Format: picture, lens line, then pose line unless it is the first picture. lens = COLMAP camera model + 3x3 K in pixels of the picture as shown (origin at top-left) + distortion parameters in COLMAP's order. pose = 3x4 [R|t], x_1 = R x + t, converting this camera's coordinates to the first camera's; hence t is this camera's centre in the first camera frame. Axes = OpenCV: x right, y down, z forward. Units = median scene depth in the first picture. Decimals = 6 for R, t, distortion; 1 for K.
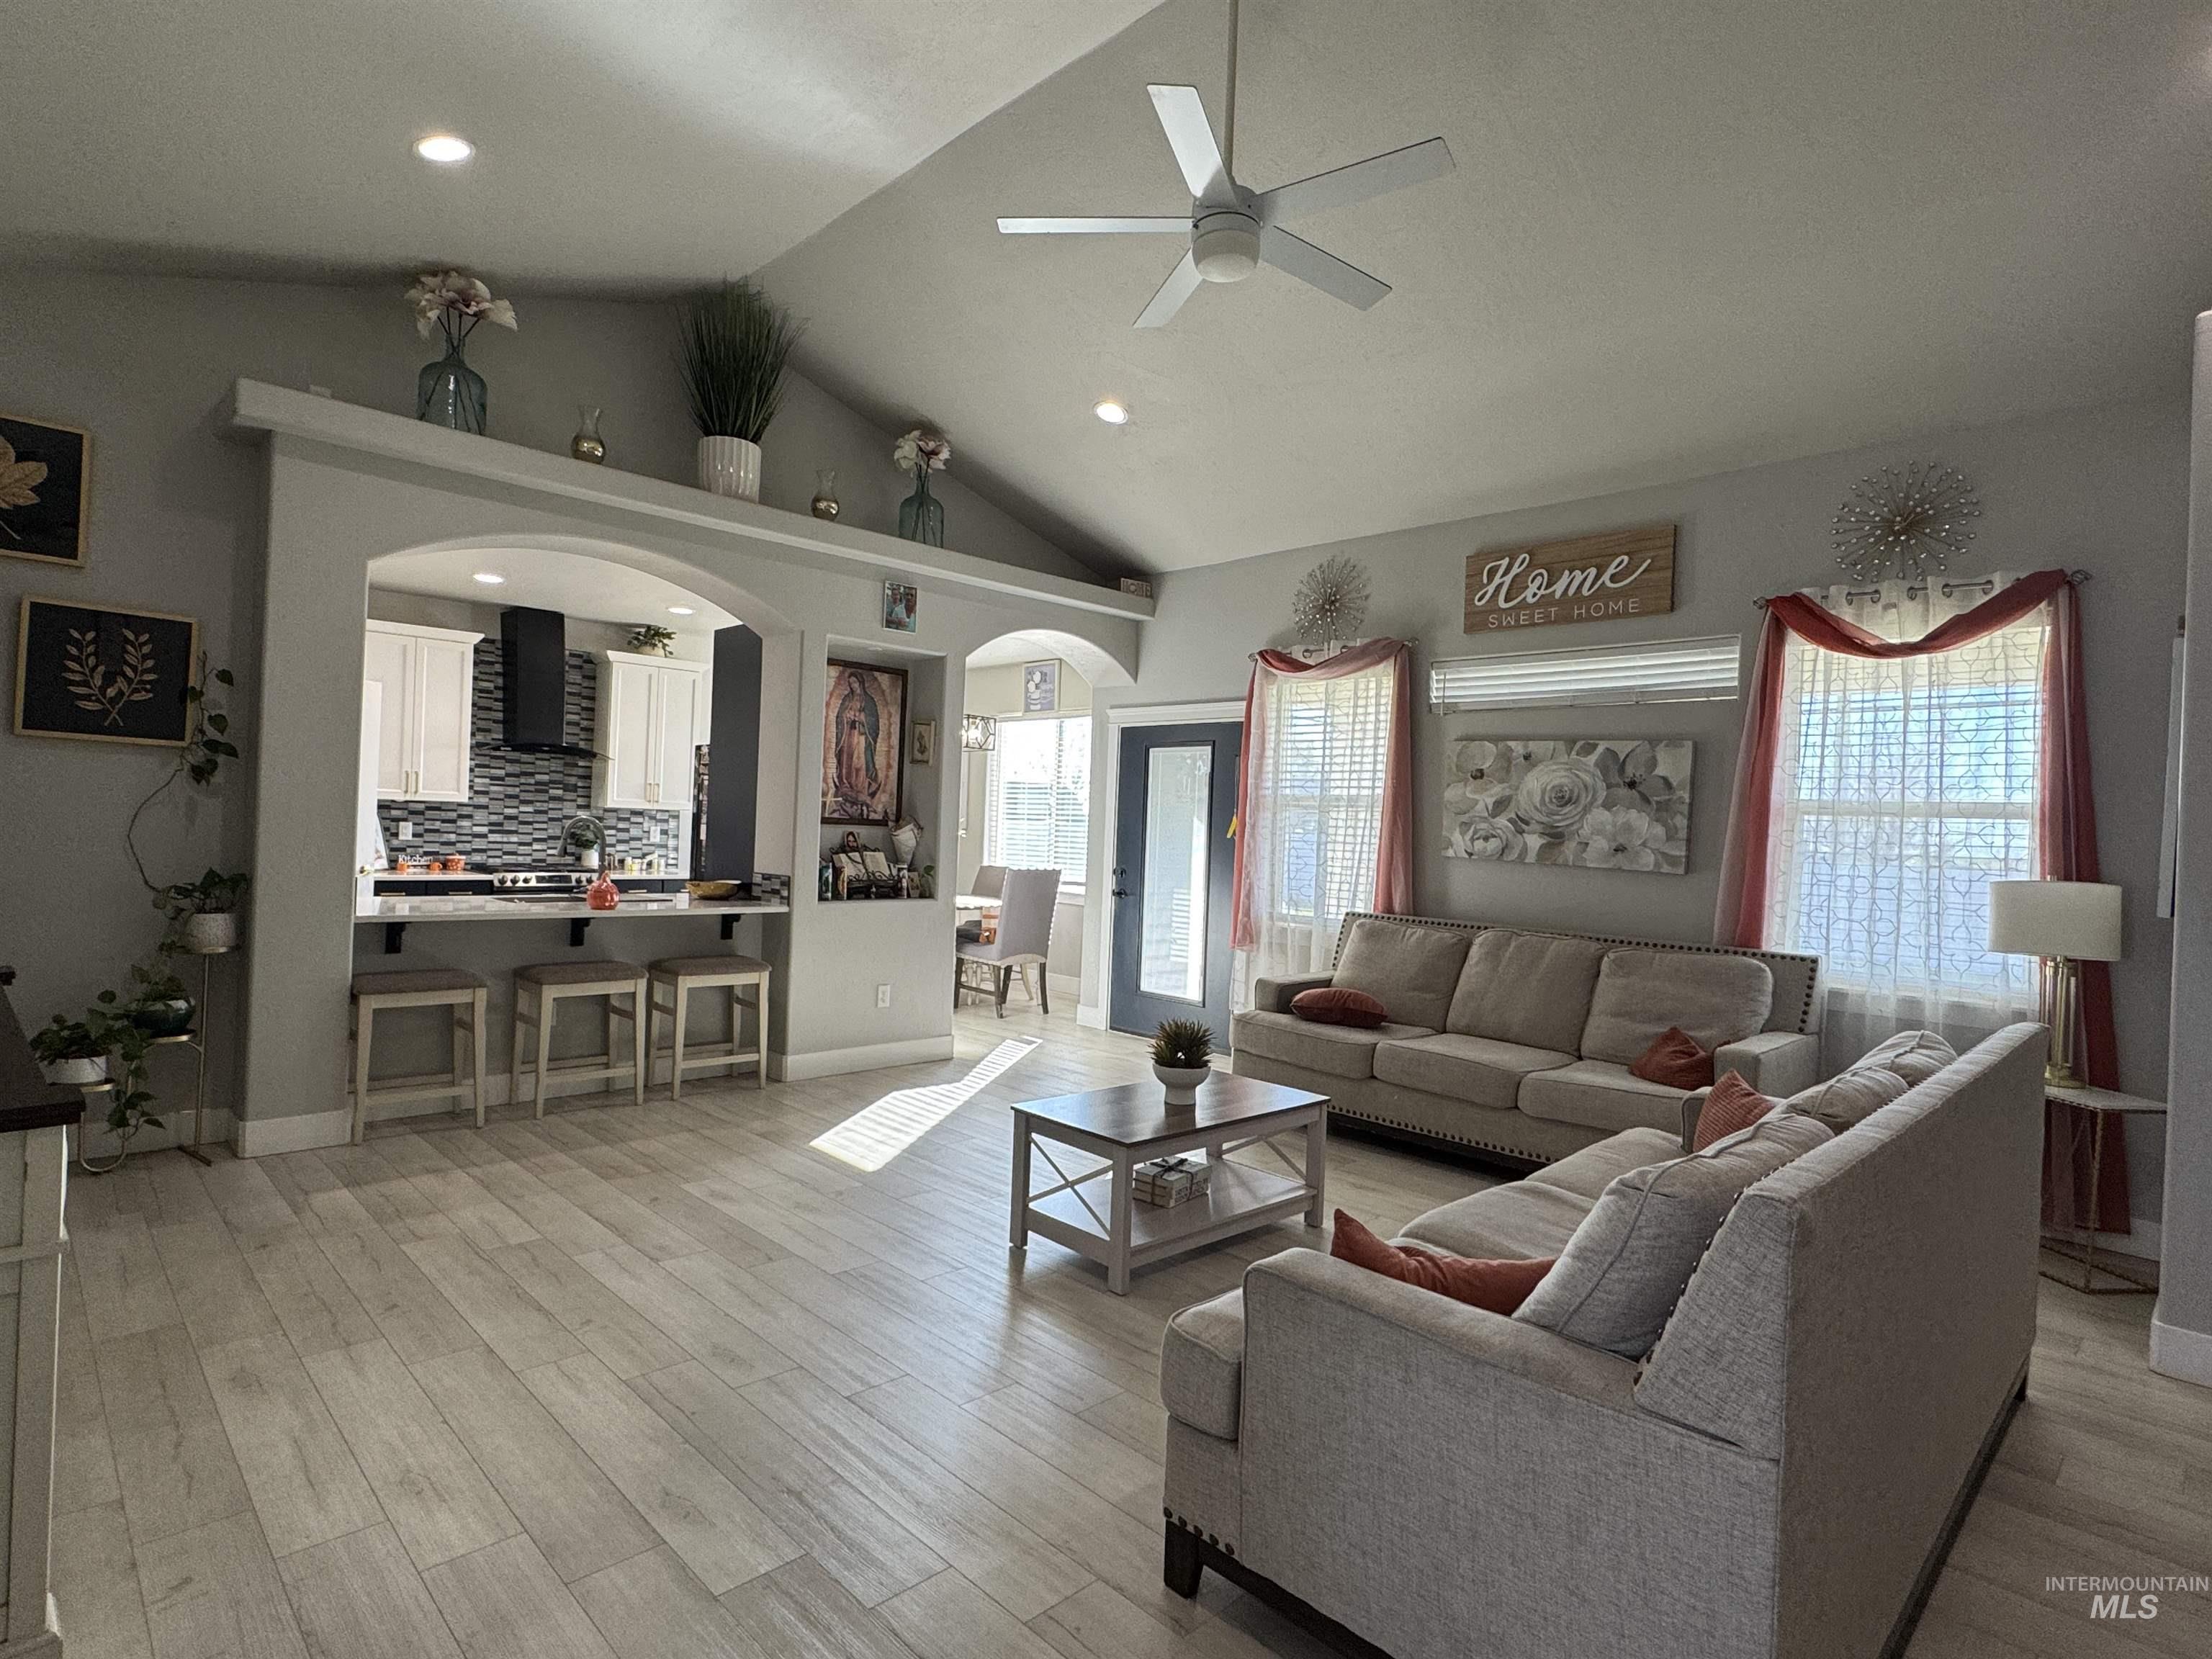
lens RADIAL K [[1149.2, 0, 1104.0], [0, 1149.2, 826.5], [0, 0, 1]] dist [-0.005027, 0.000122]
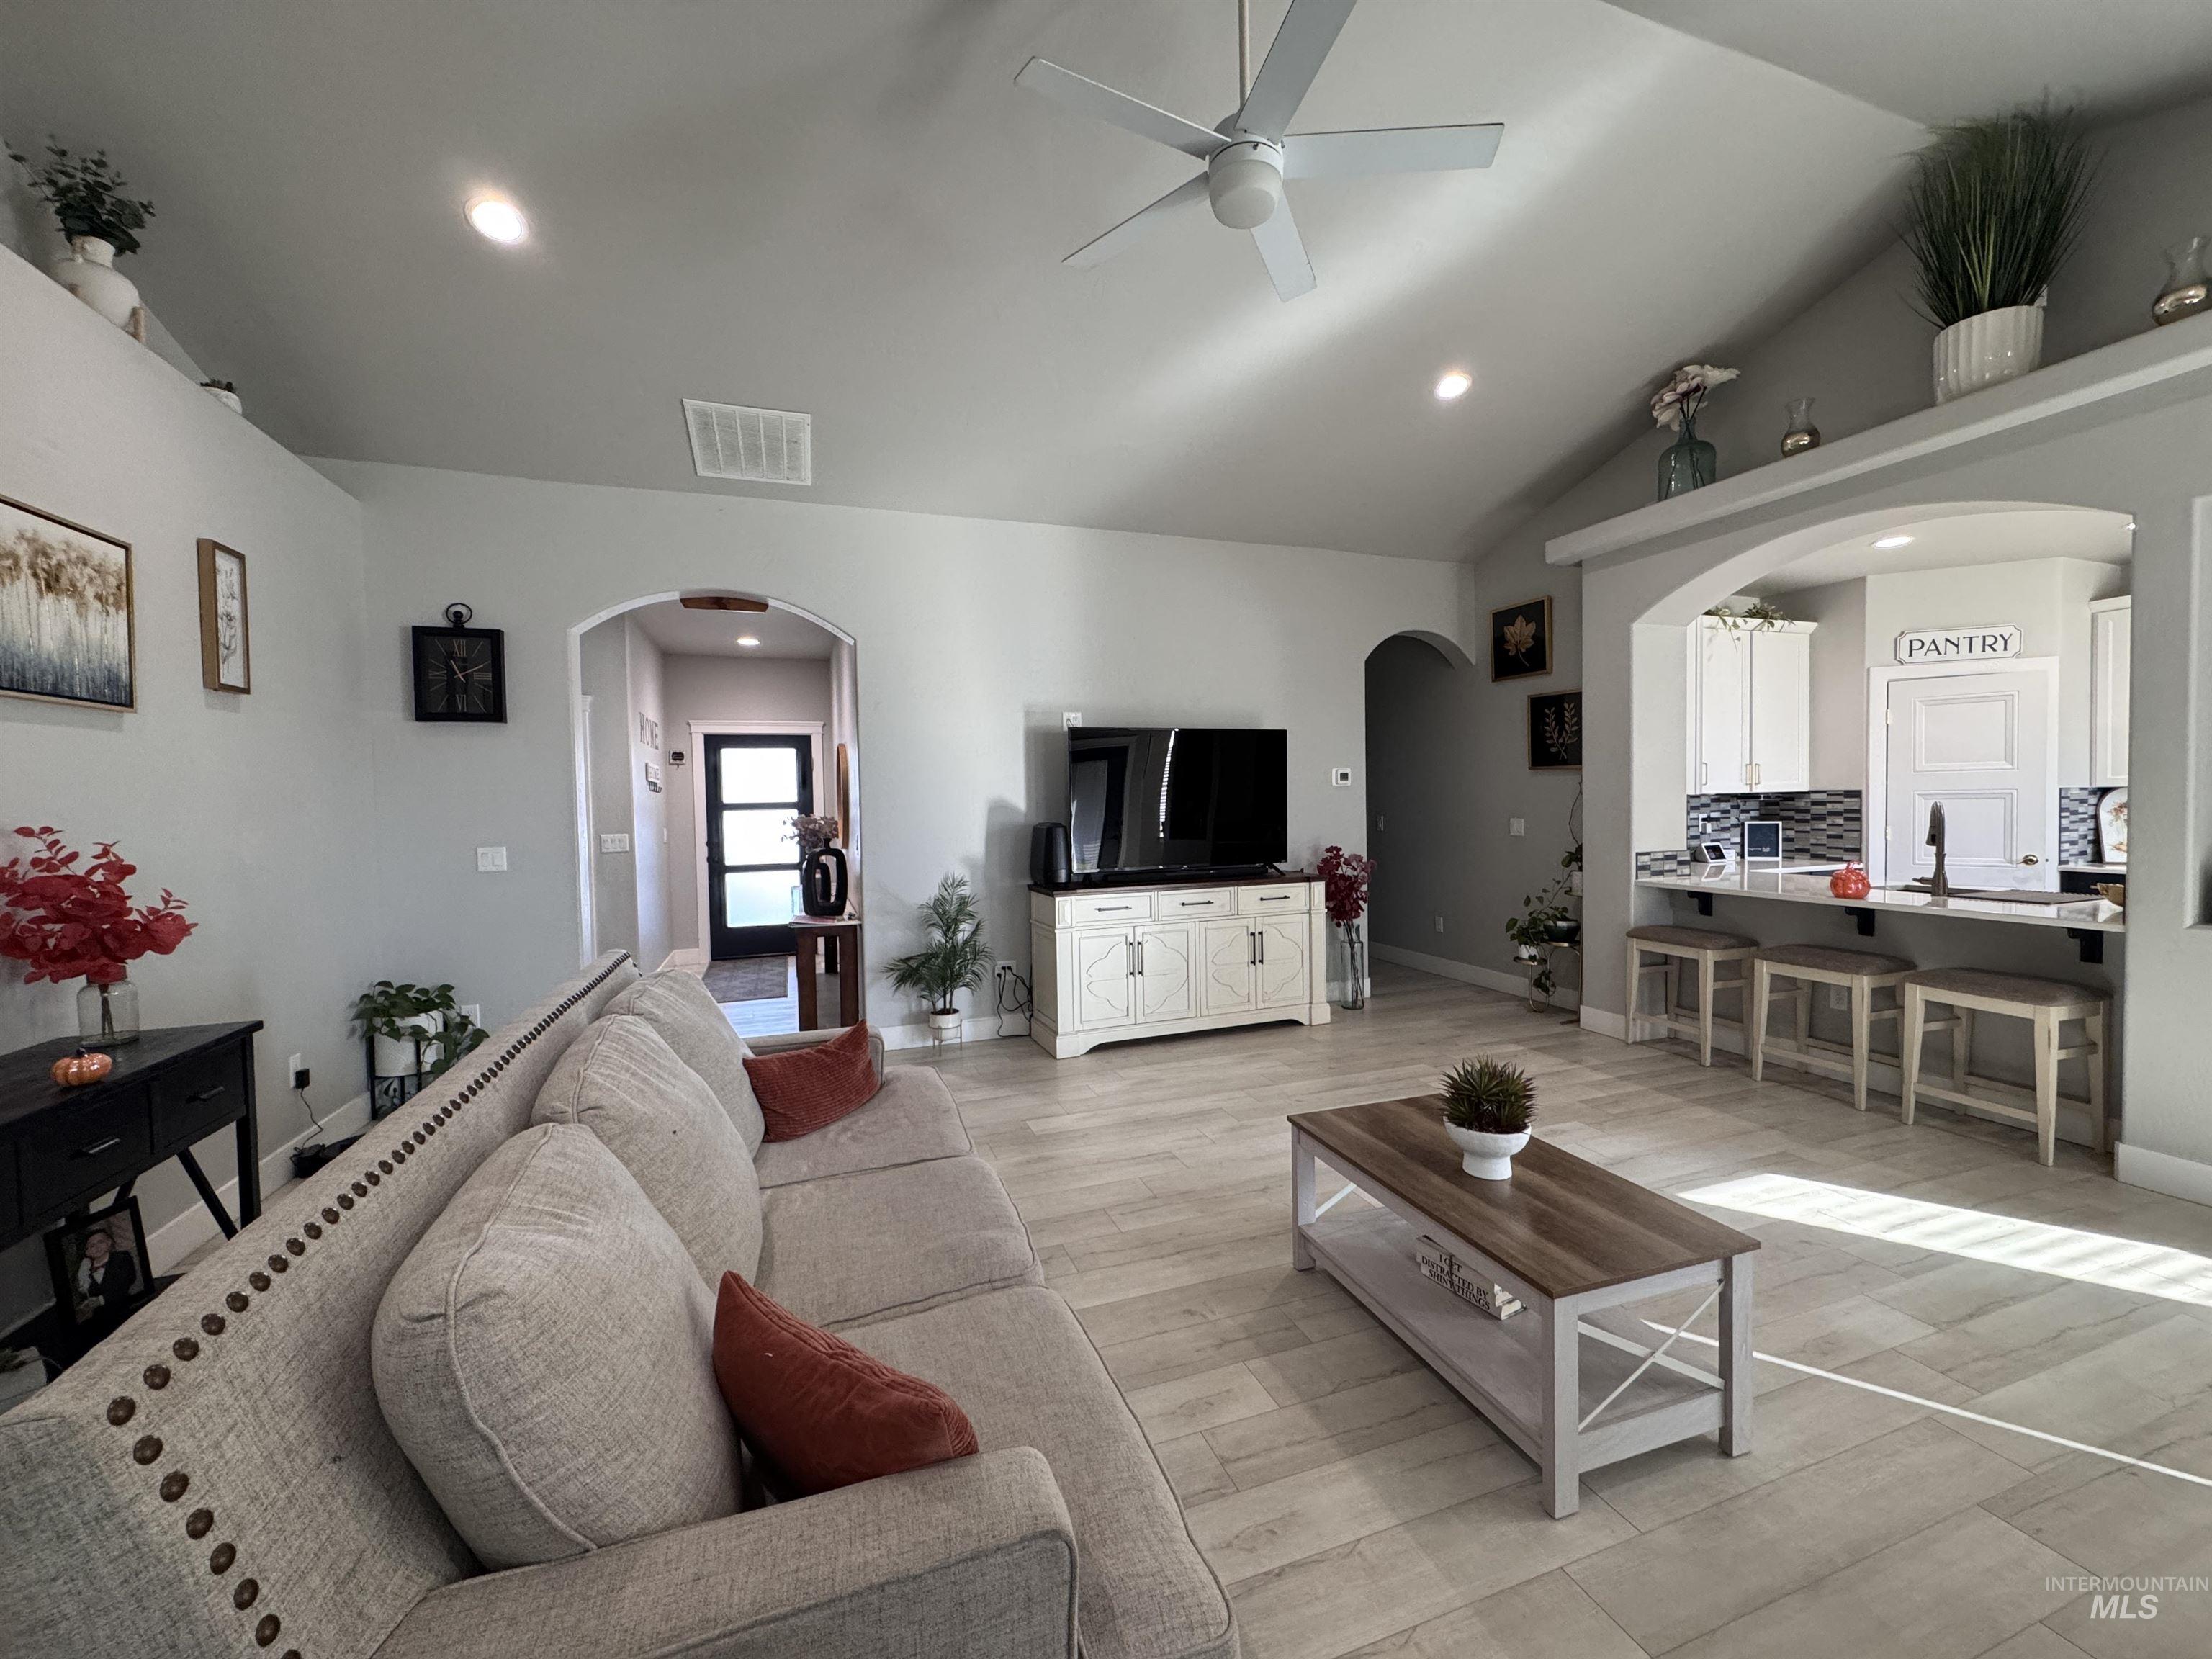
lens RADIAL K [[880.8, 0, 1108.6], [0, 880.8, 825.7], [0, 0, 1]] dist [-0.001133, 0.000112]
pose [[-0.421431, -0.003880, -0.906852, 0.494828], [0.001889, 0.999985, -0.005156, 0.014432], [0.906858, -0.003886, -0.421417, 0.739838]]
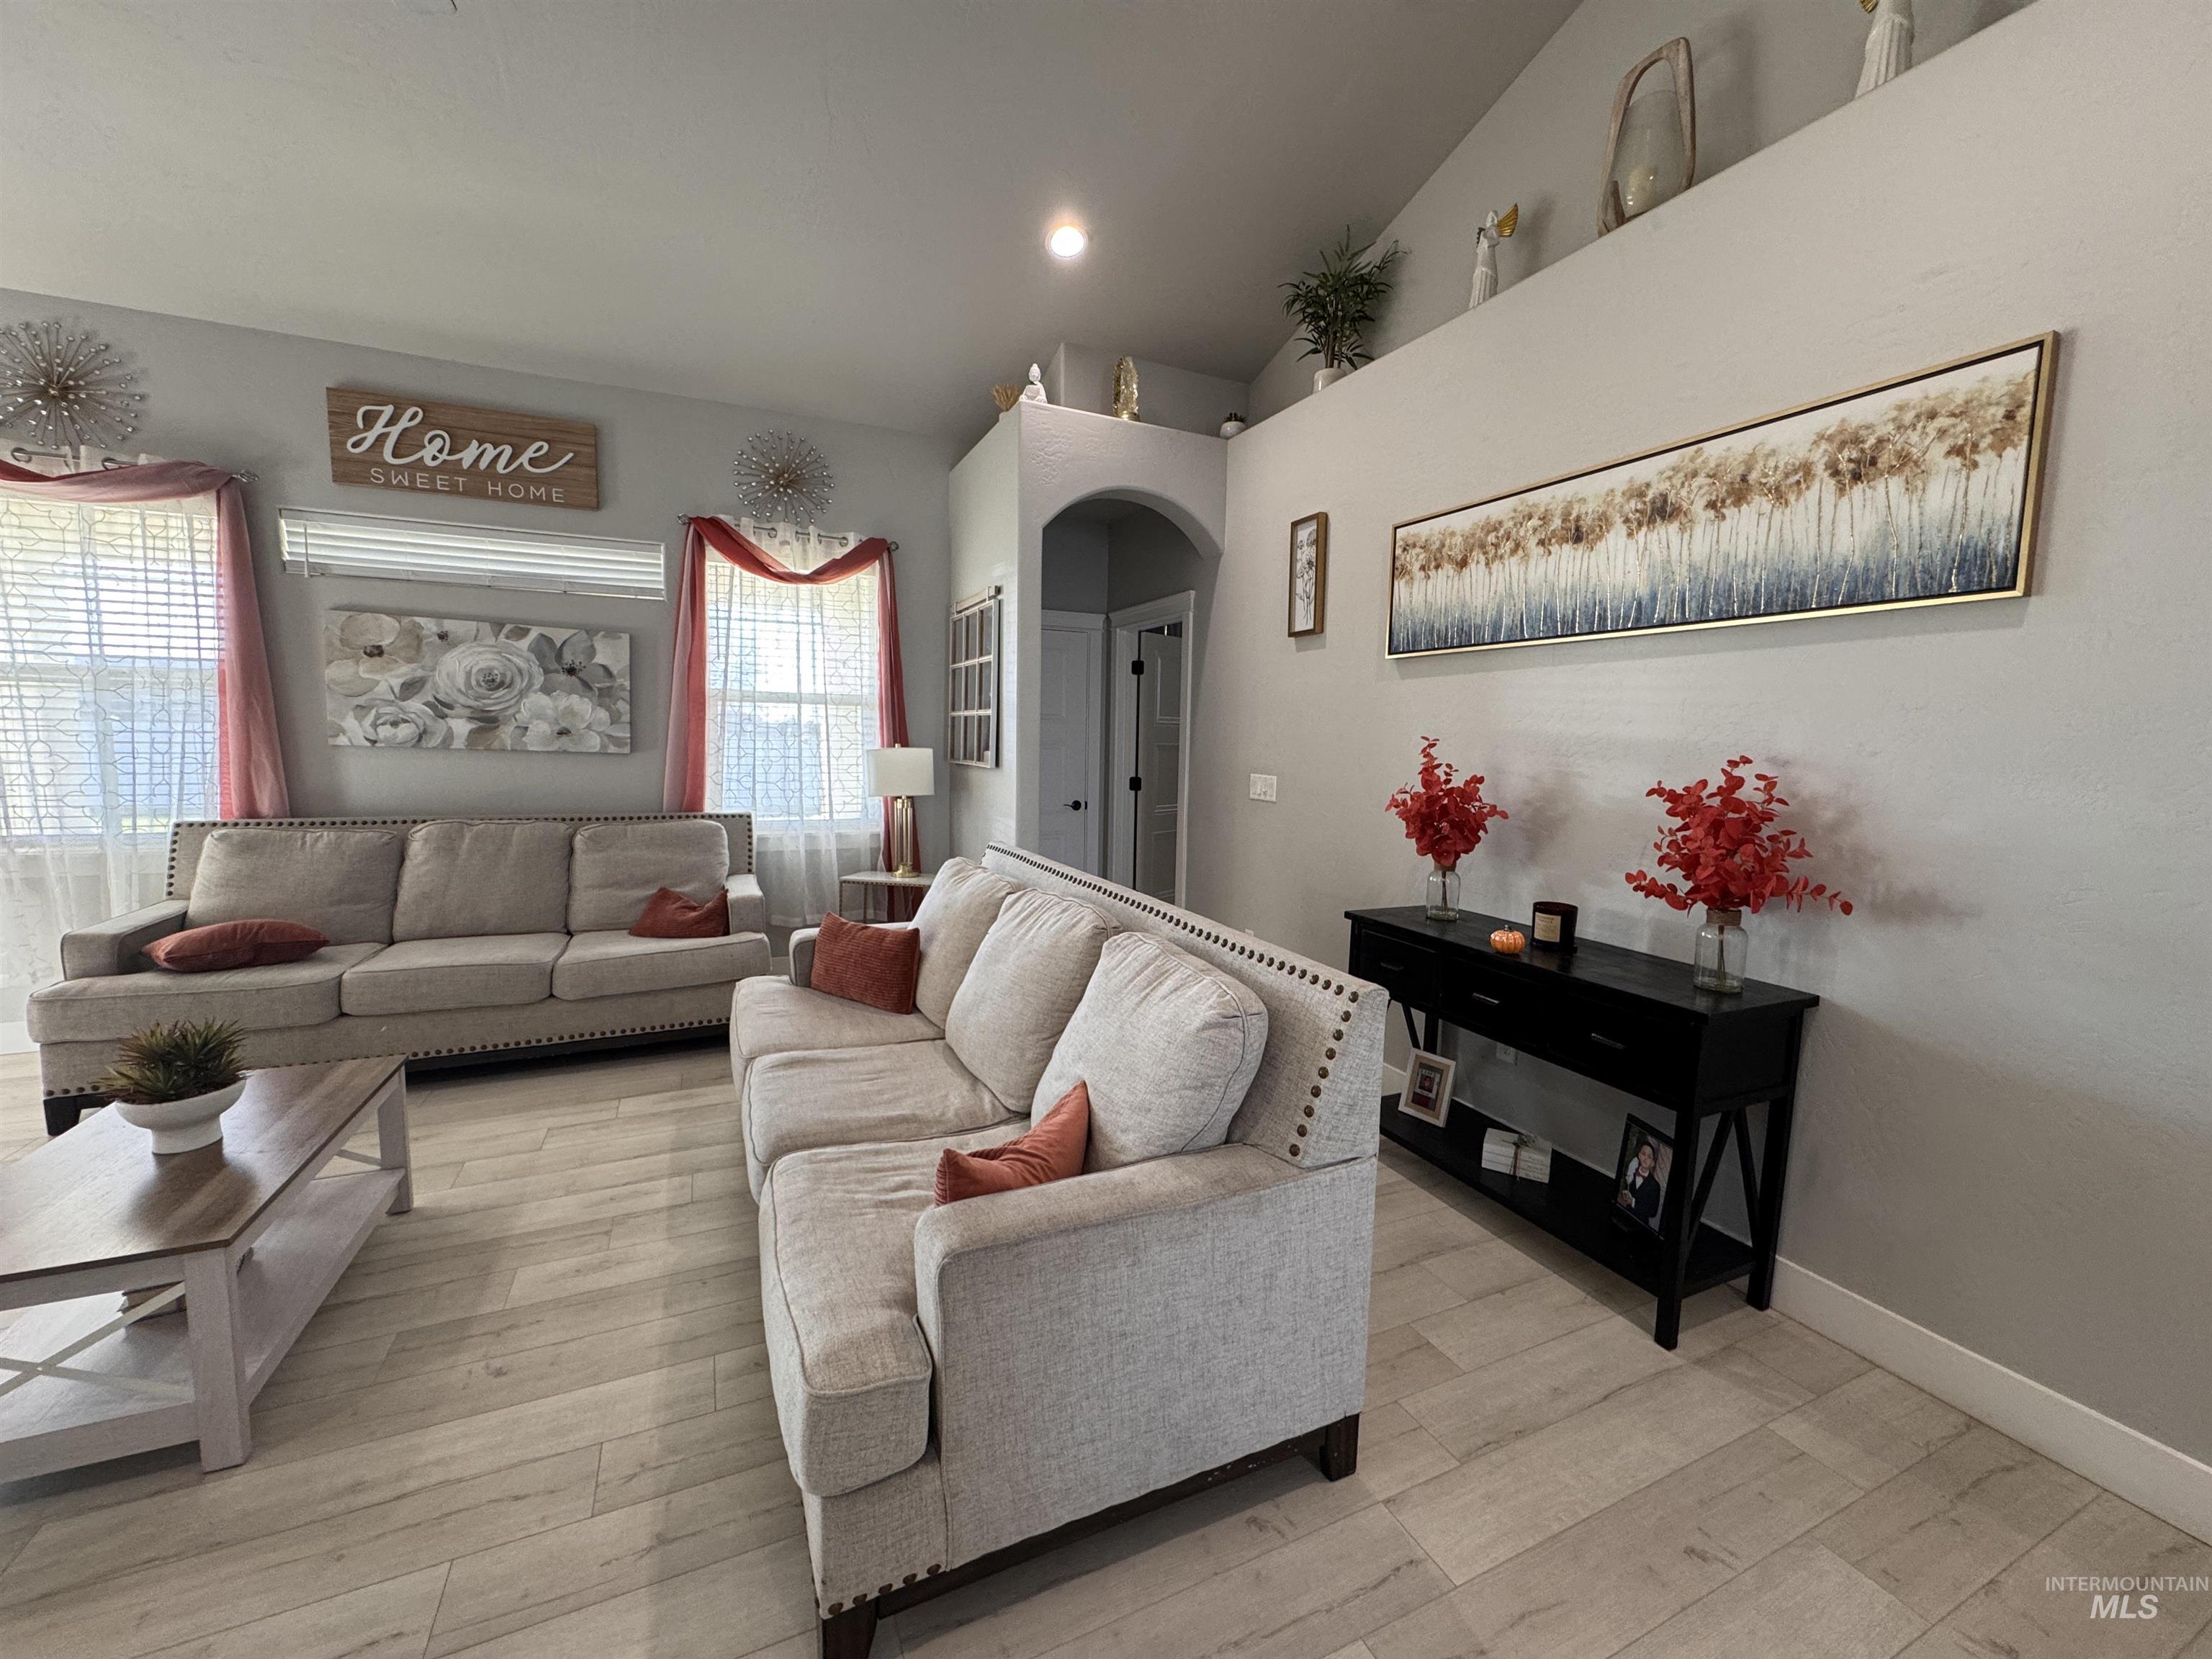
lens RADIAL K [[880.8, 0, 1108.6], [0, 880.8, 825.7], [0, 0, 1]] dist [-0.001133, 0.000112]
pose [[0.337347, -0.127782, 0.932668, -0.148118], [-0.006349, 0.990413, 0.137990, -0.010241], [-0.941359, -0.052472, 0.333301, 0.250768]]
